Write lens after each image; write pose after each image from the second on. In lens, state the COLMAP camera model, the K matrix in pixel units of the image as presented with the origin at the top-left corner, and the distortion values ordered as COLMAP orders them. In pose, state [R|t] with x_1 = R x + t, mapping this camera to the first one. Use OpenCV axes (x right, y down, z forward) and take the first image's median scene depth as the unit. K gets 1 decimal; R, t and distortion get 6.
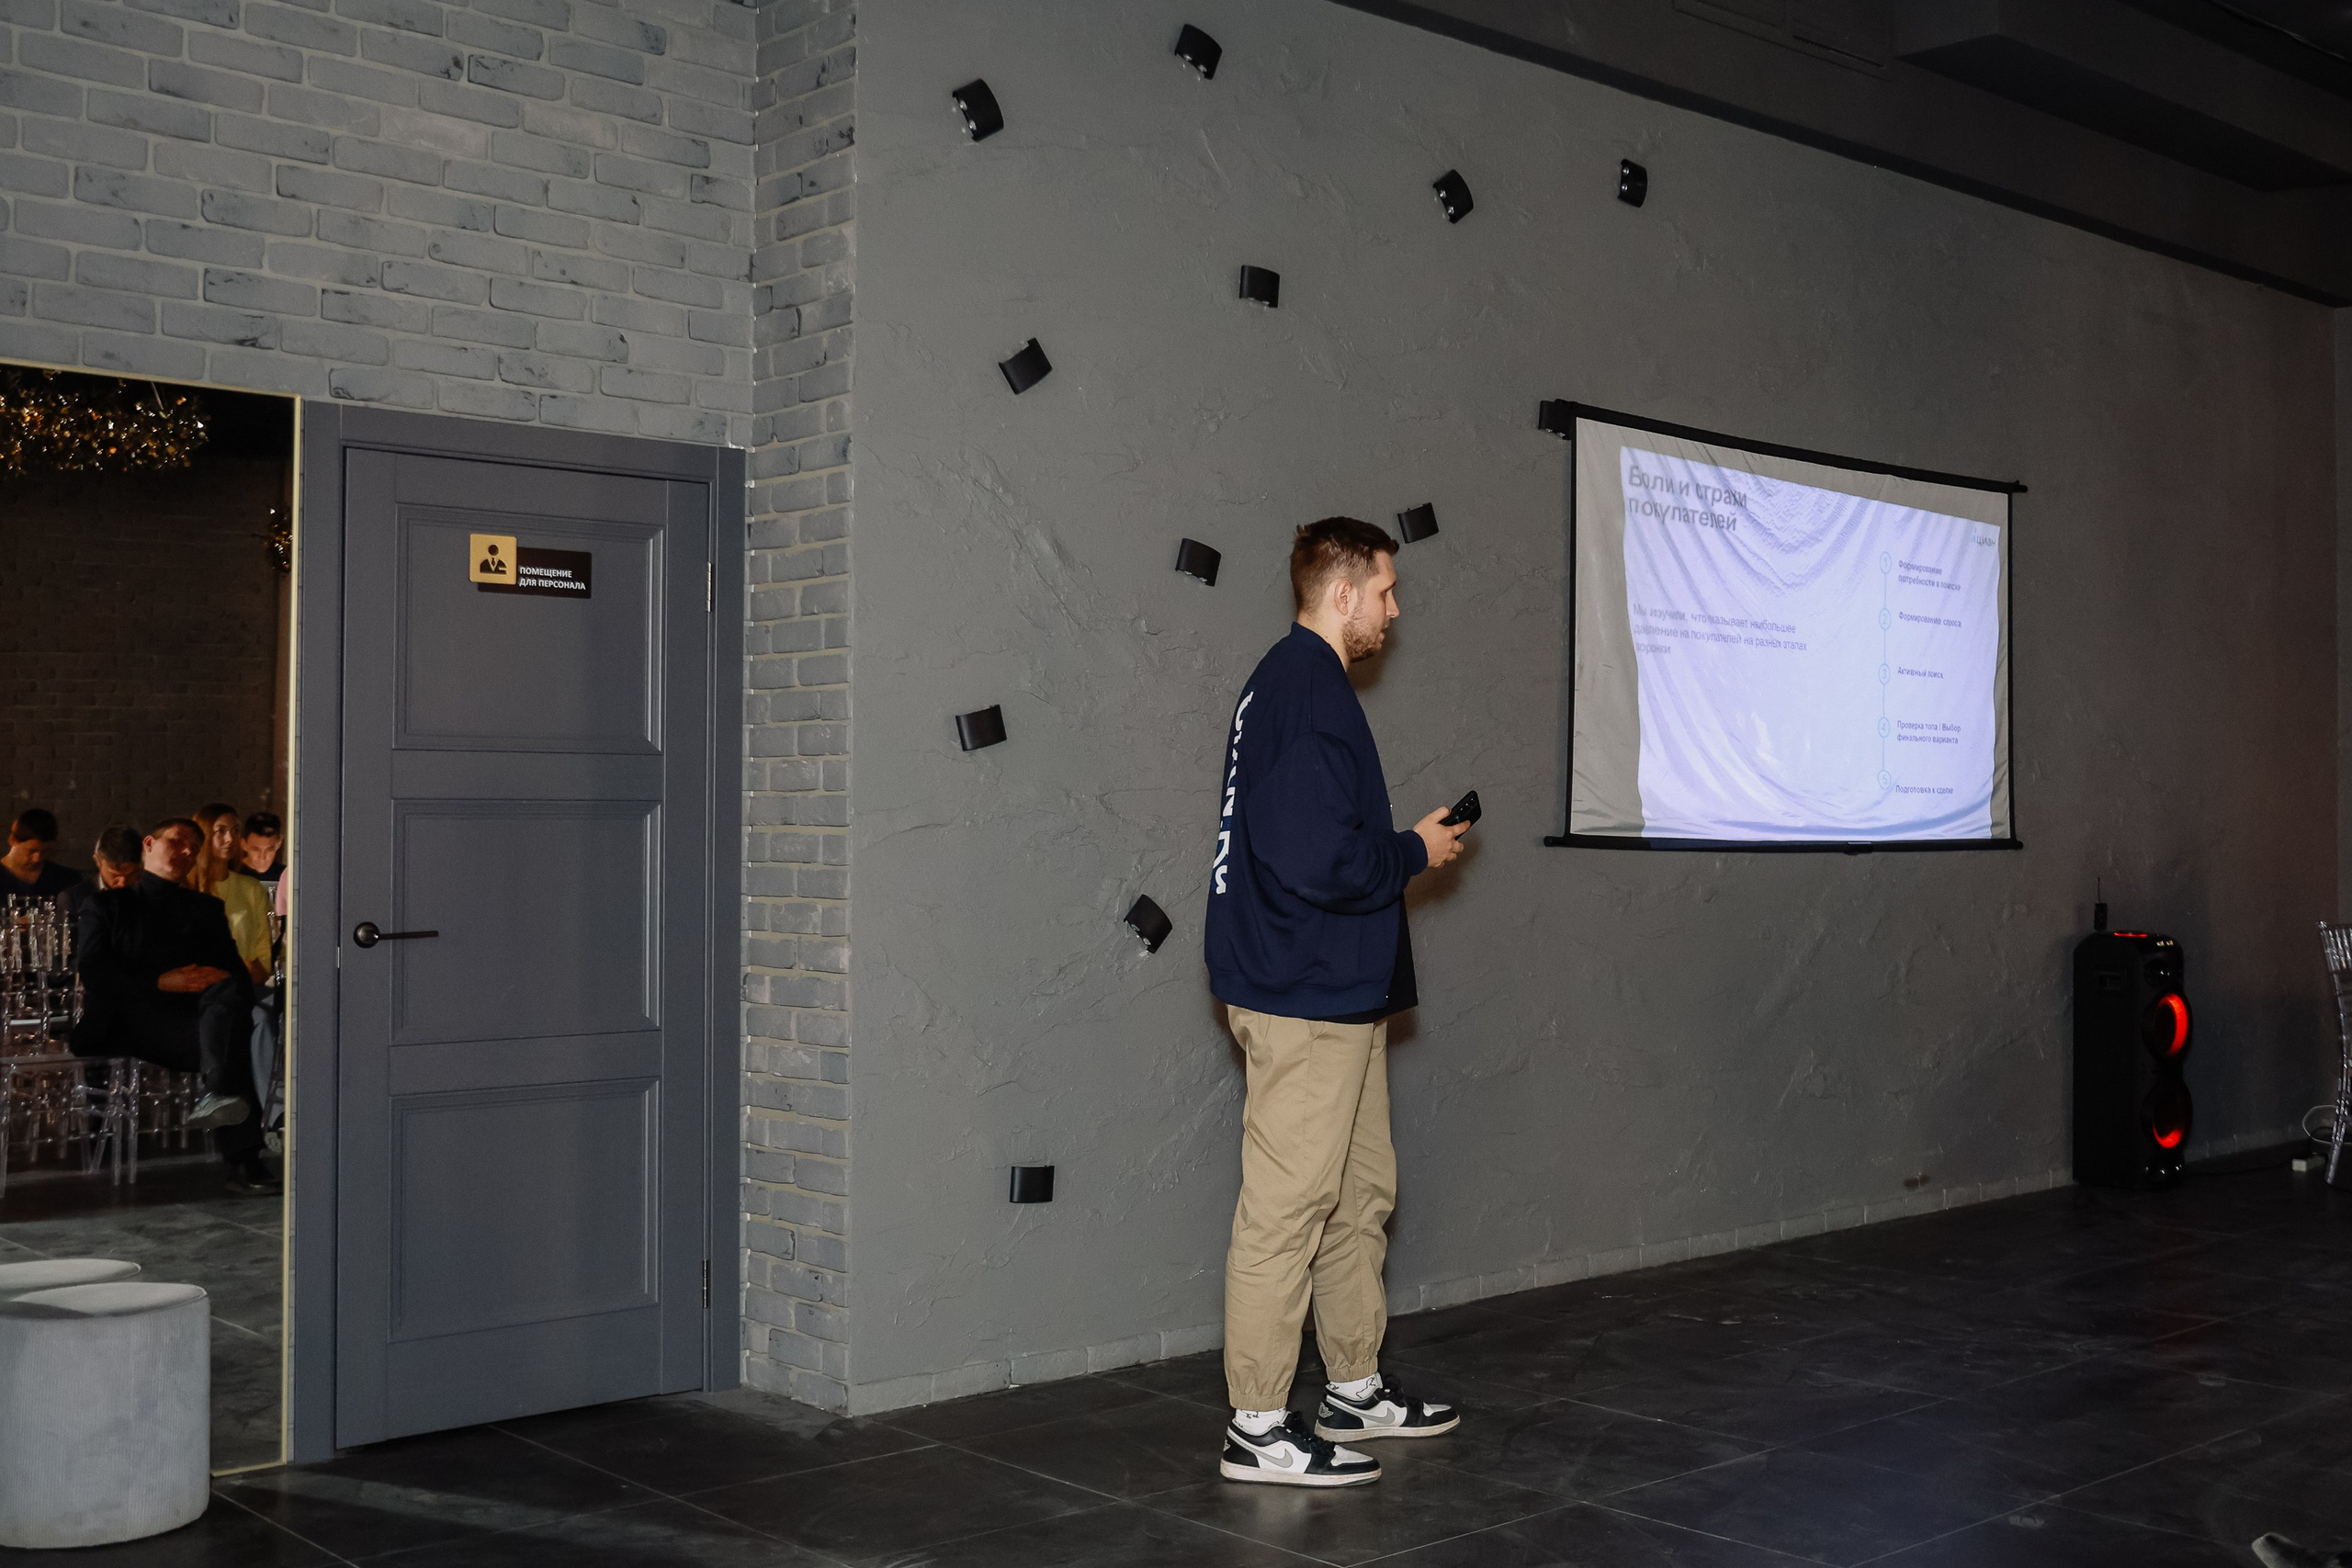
lens RADIAL K [[2481.5, 0, 1176.0], [0, 2481.5, 784.0], [0, 0, 1]] dist [0.007012, 0.003989]
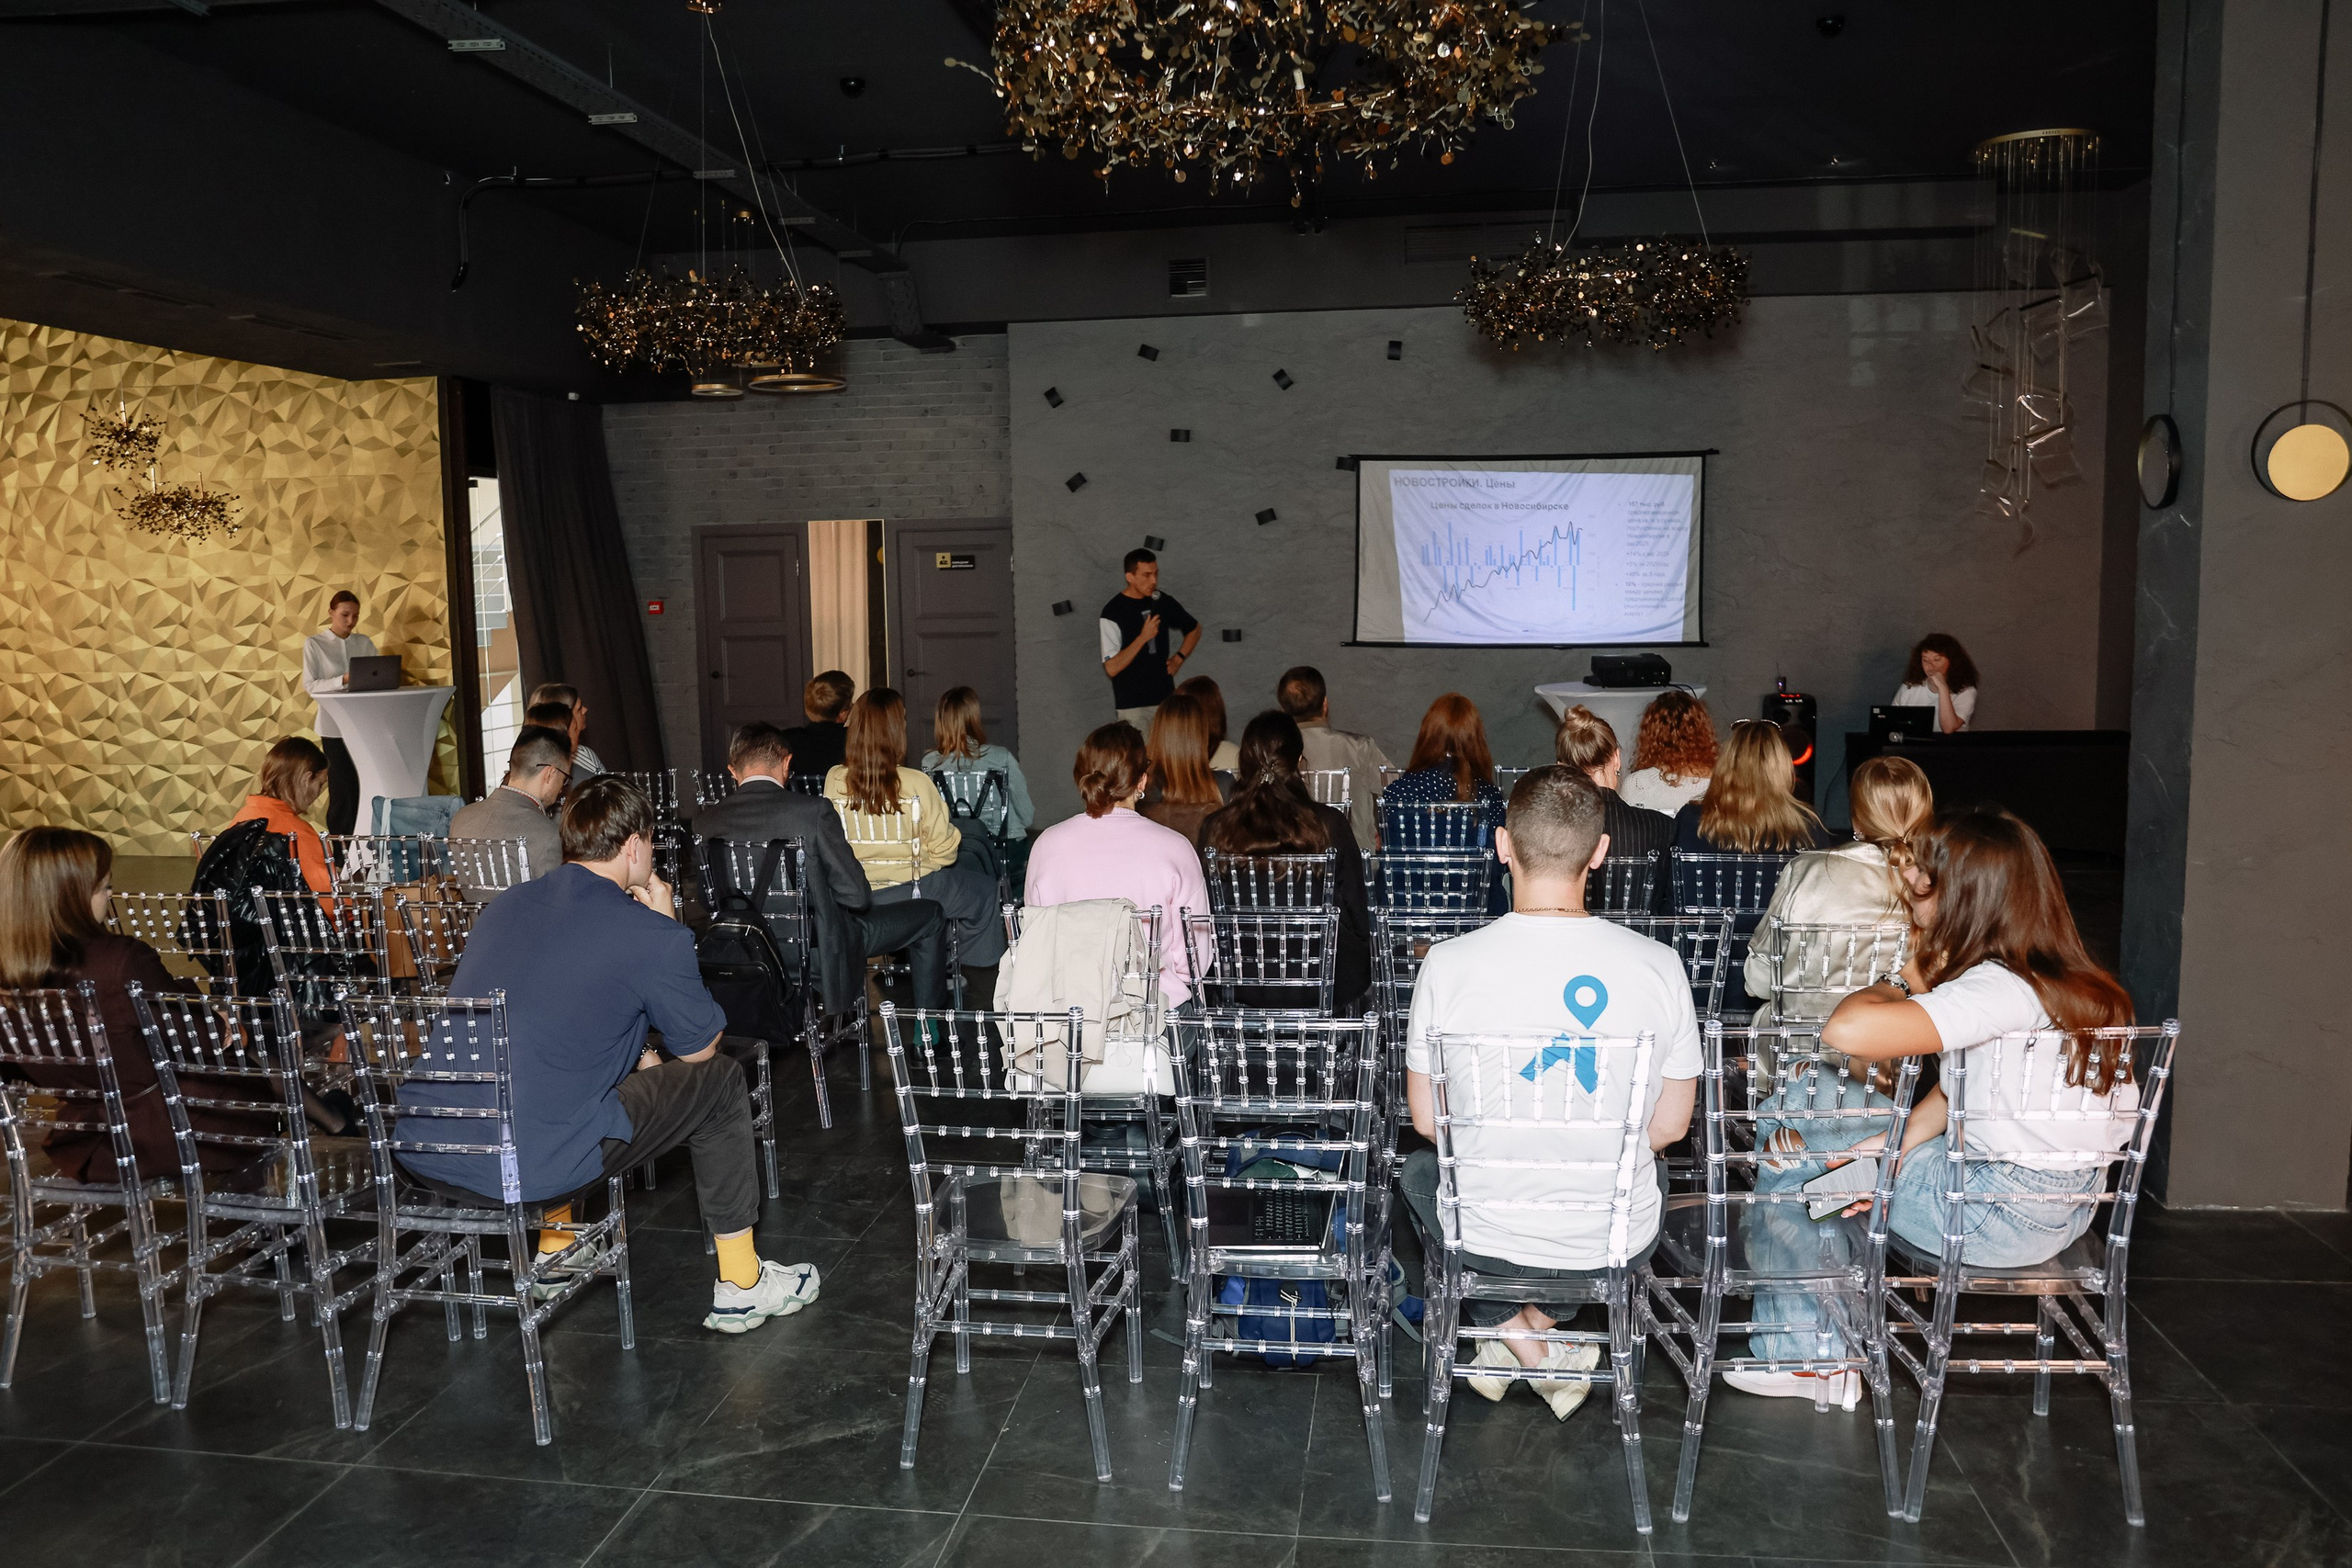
lens RADIAL K [[1717.1, 0, 1176.0], [0, 1717.1, 784.0], [0, 0, 1]] dist [-0.003220, 0.004180]
pose [[0.631941, 0.068977, -0.771941, 1.322053], [0.027206, 0.993443, 0.111040, -0.031158], [0.774539, -0.091172, 0.625921, -0.168556]]
